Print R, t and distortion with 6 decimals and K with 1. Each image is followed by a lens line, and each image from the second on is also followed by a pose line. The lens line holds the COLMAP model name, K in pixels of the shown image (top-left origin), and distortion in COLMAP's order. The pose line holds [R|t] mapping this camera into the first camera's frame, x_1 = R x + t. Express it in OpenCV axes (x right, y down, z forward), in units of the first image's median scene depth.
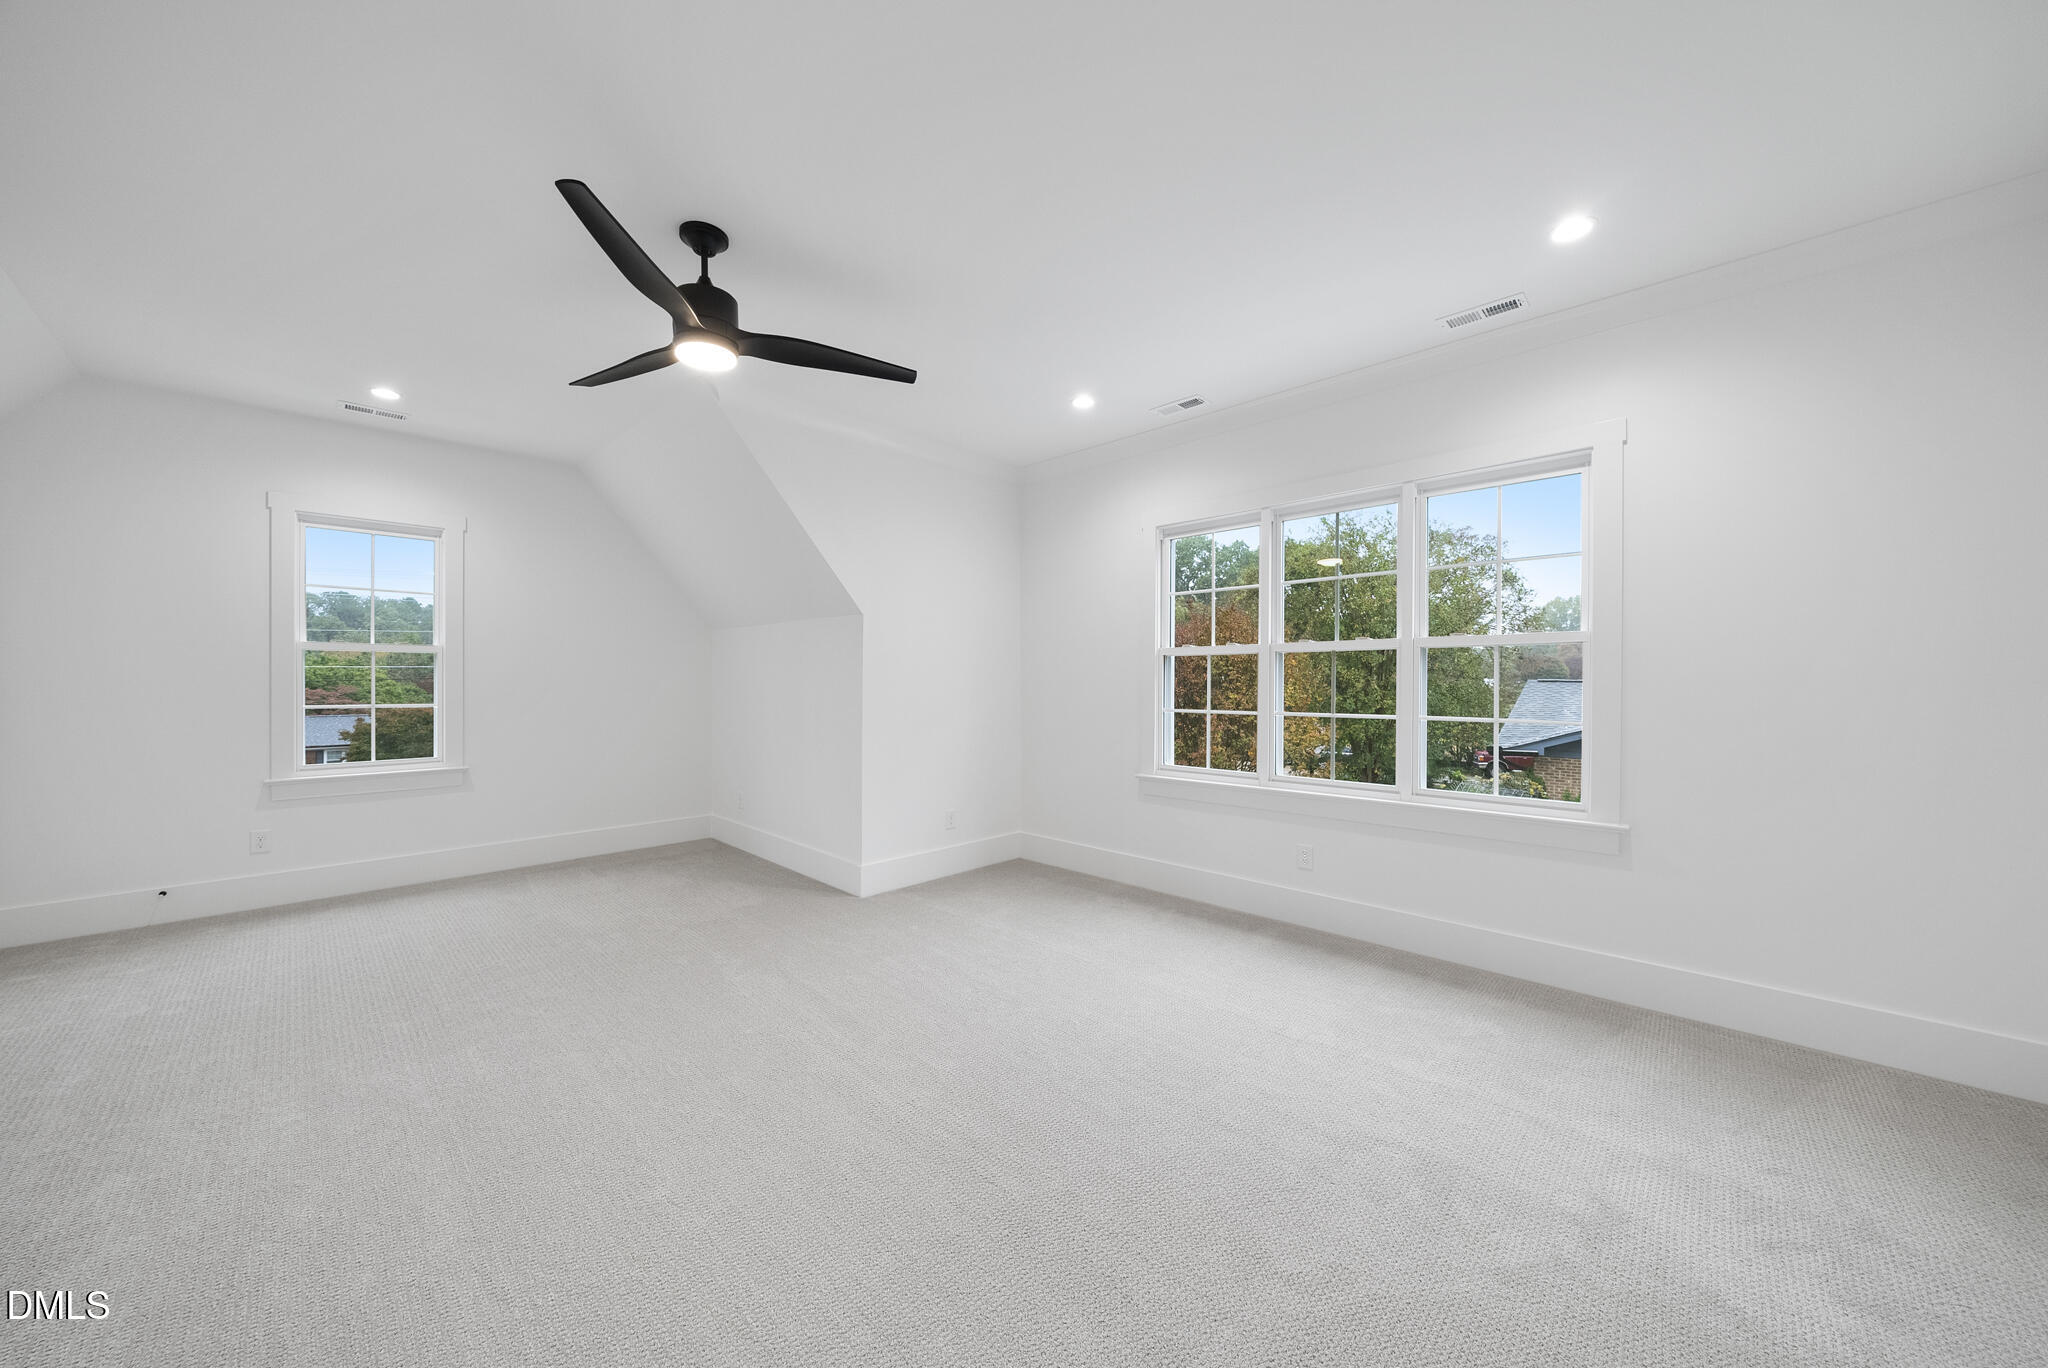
lens RADIAL K [[701.4, 0, 1019.8], [0, 701.4, 690.1], [0, 0, 1]] dist [-0.005827, 0.000067]
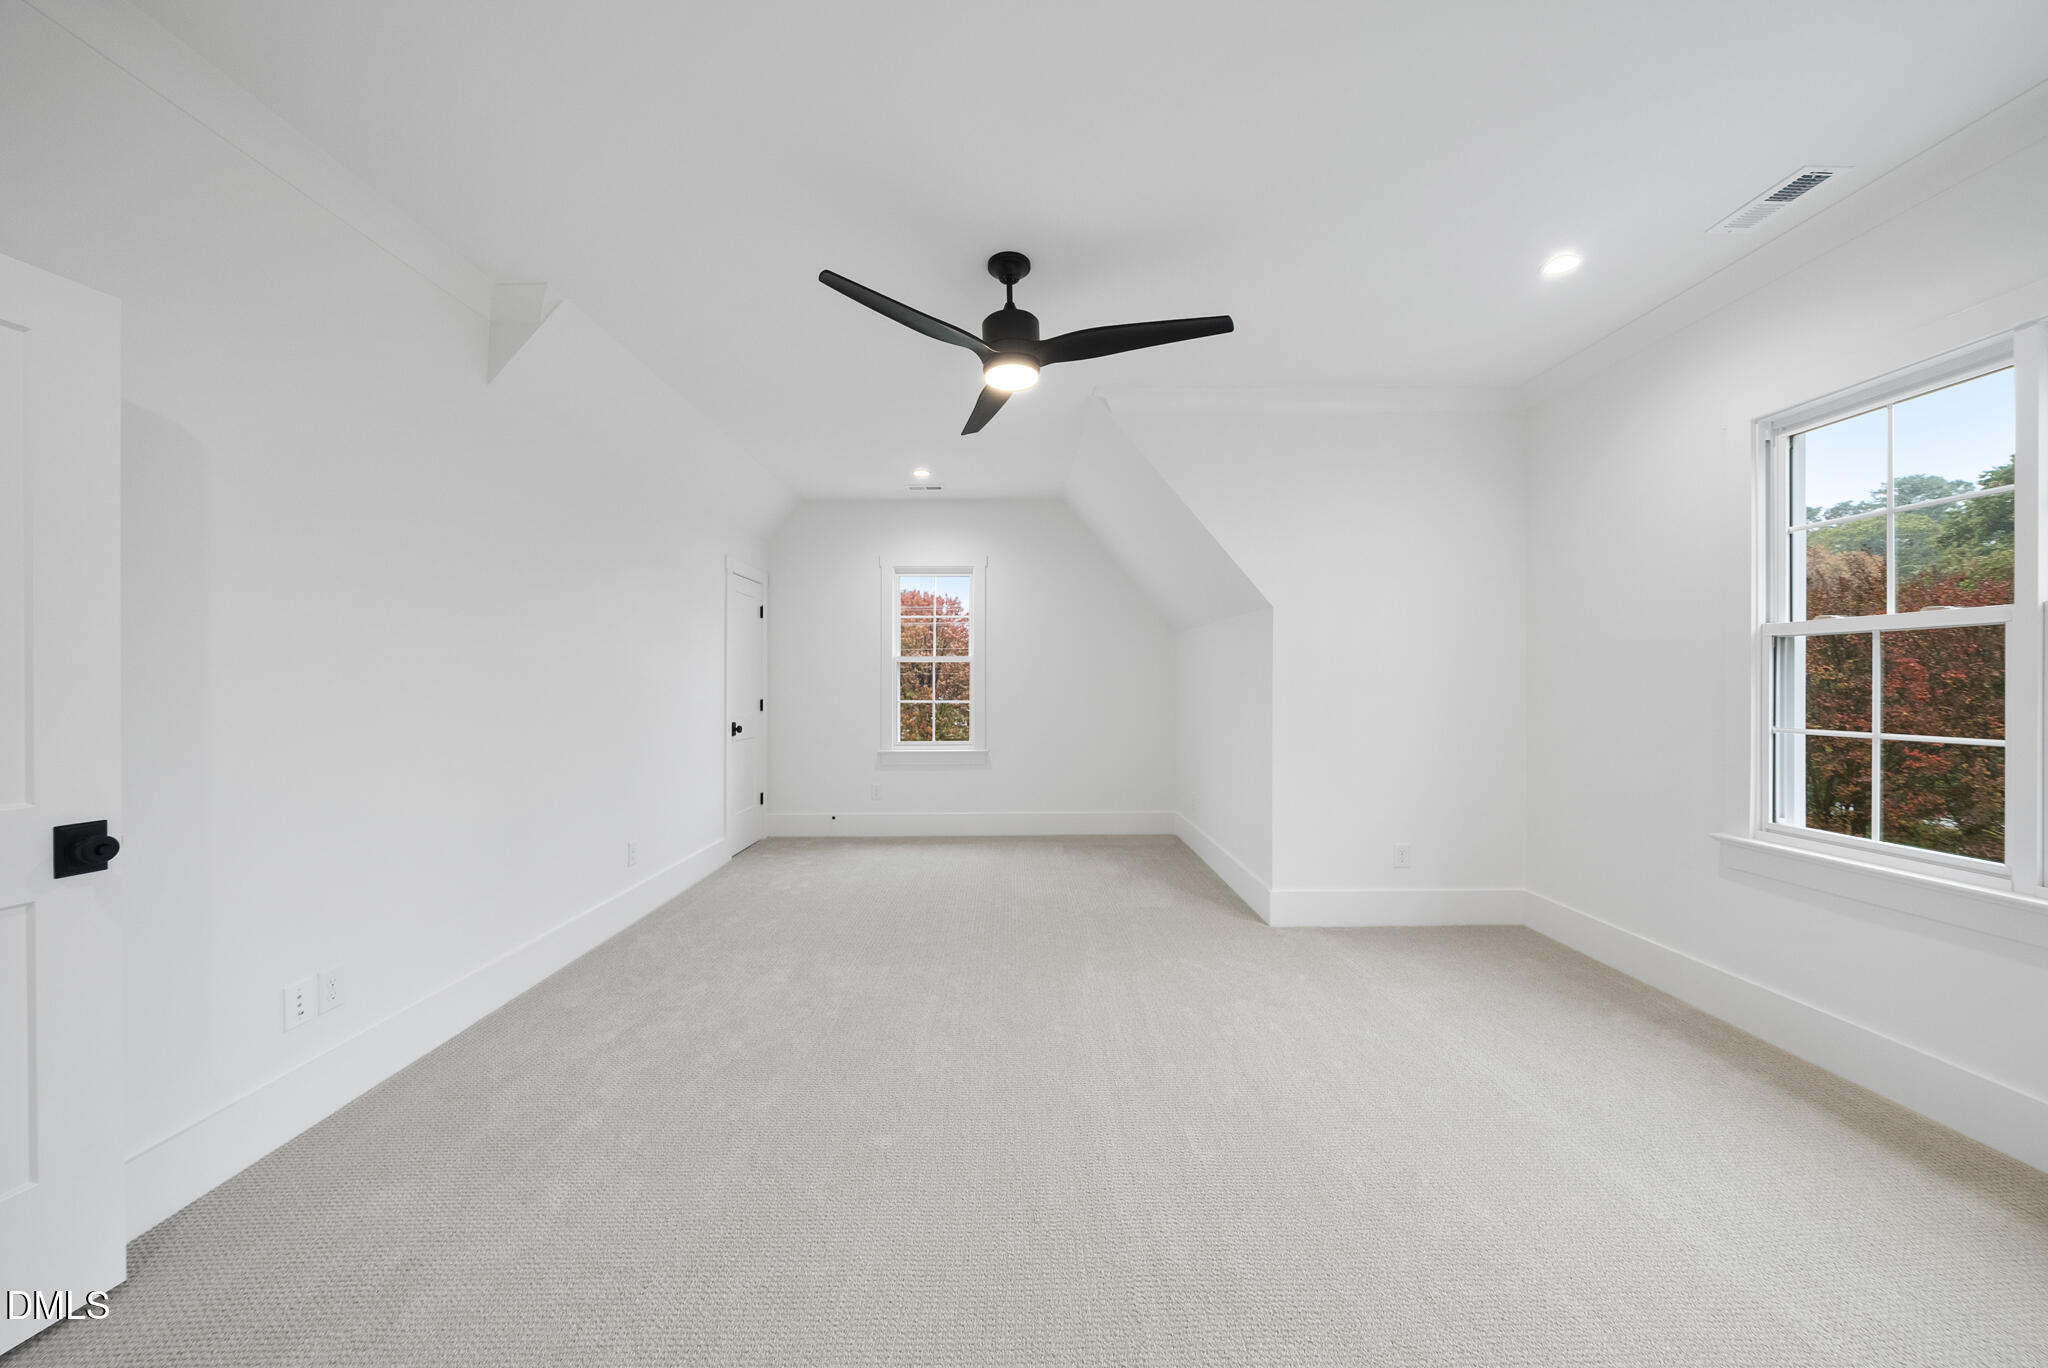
lens RADIAL K [[701.4, 0, 1019.8], [0, 701.4, 690.1], [0, 0, 1]] dist [-0.005827, 0.000067]
pose [[0.706906, 0.004079, -0.707296, 0.177205], [-0.005051, 0.999987, 0.000719, -0.002382], [0.707289, 0.003064, 0.706918, 0.148146]]
